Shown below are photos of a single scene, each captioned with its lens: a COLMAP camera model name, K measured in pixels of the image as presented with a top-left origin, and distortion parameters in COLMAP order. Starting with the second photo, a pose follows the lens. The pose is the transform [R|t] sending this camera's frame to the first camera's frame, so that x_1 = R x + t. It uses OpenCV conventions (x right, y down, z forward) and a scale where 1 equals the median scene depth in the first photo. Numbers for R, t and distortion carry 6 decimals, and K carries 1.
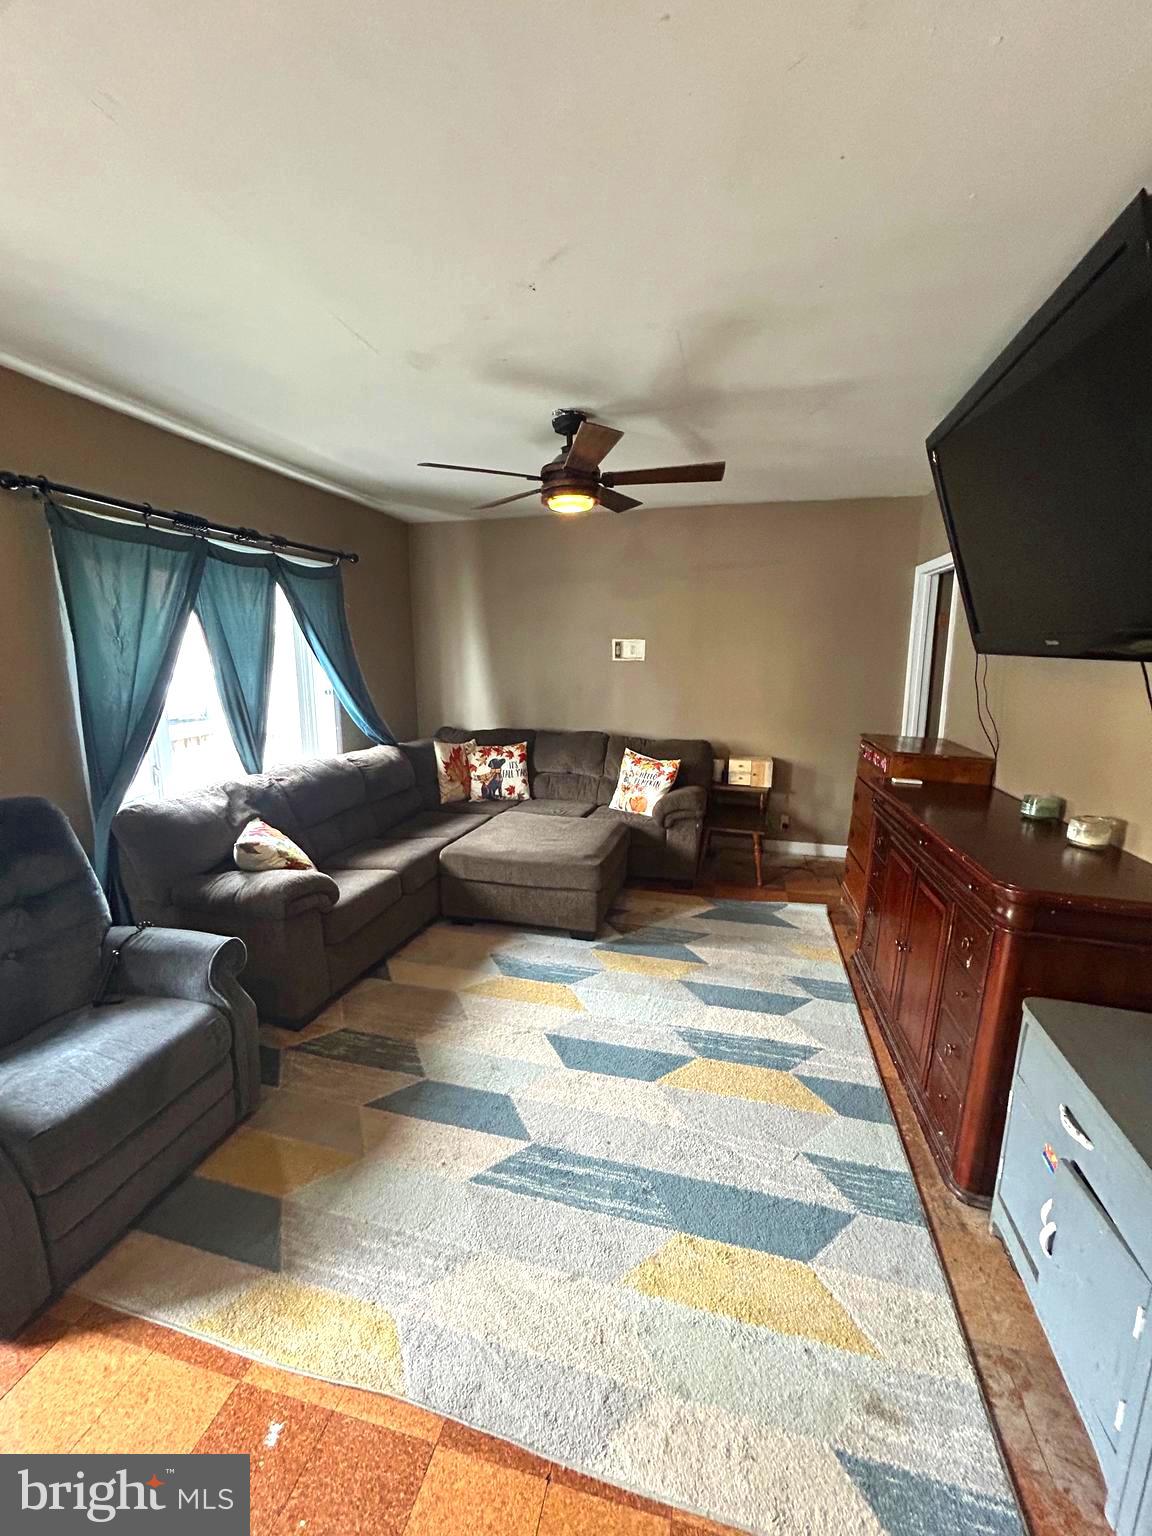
lens RADIAL K [[616.5, 0, 576.3], [0, 616.5, 771.9], [0, 0, 1]] dist [0.002552, 0.000597]
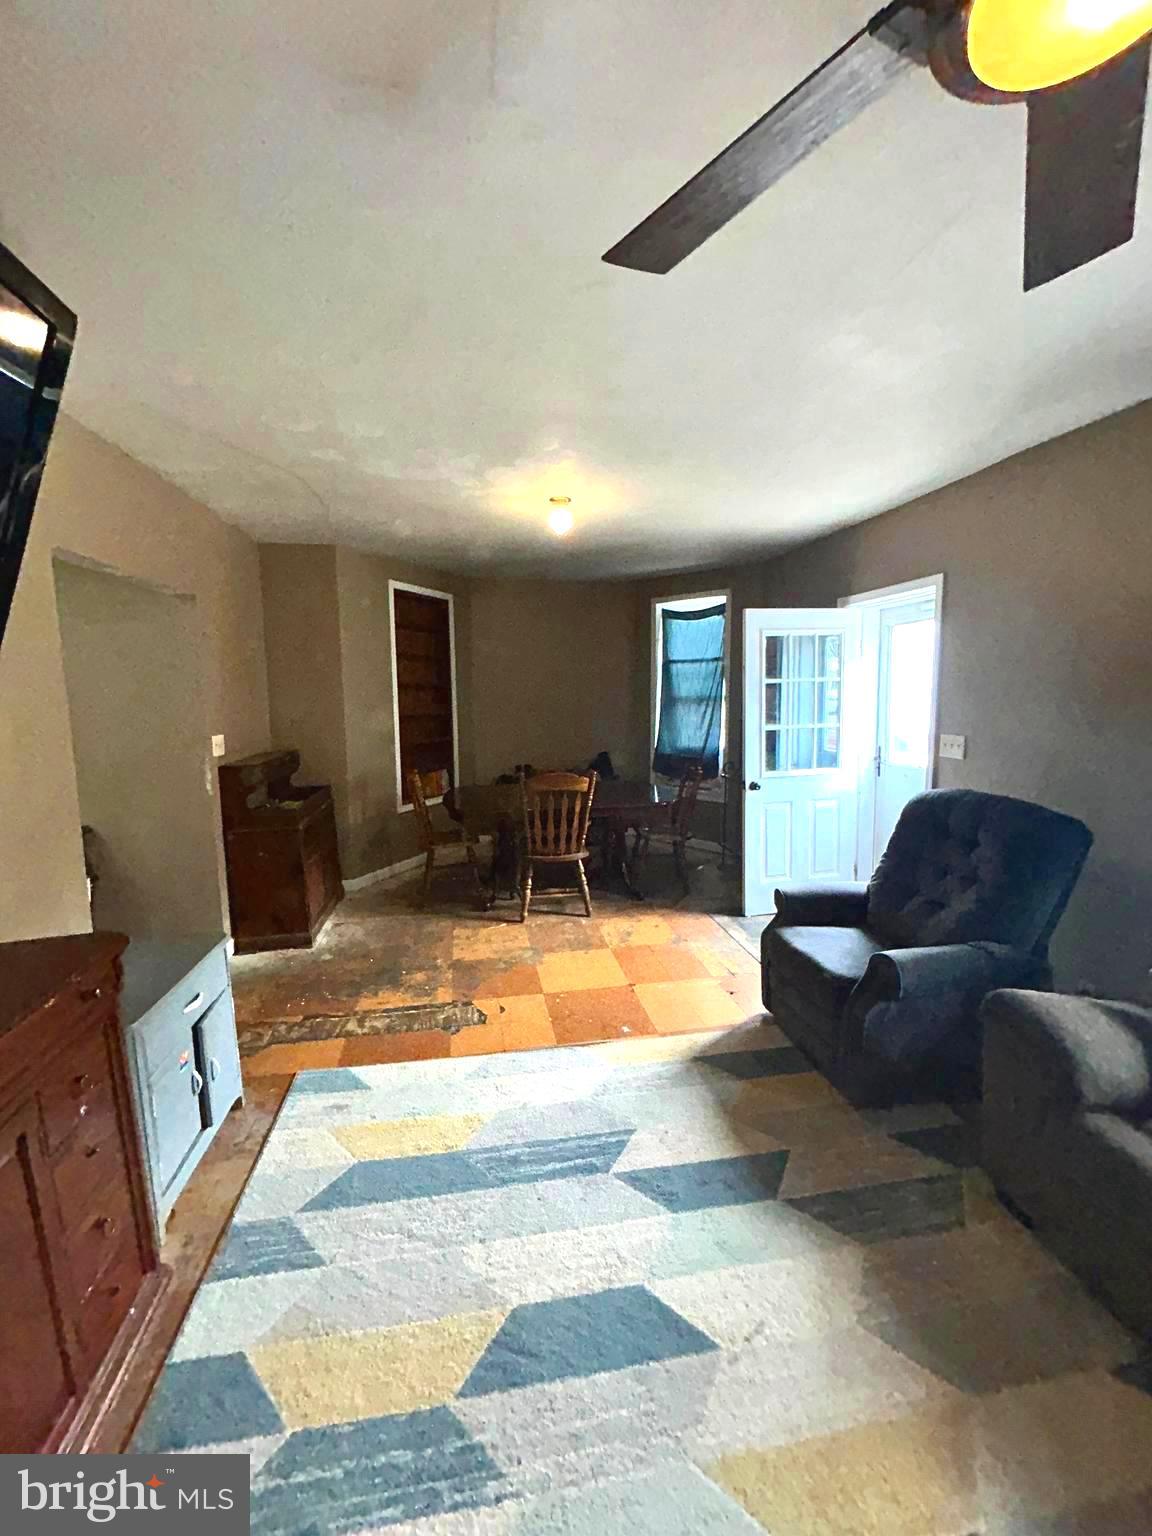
lens RADIAL K [[616.5, 0, 572.7], [0, 616.5, 768.6], [0, 0, 1]] dist [0.002552, 0.000597]
pose [[-0.909823, 0.059596, -0.410694, 0.364250], [-0.071148, 0.952582, 0.295846, -0.324808], [0.408851, 0.298387, -0.862442, 1.676132]]
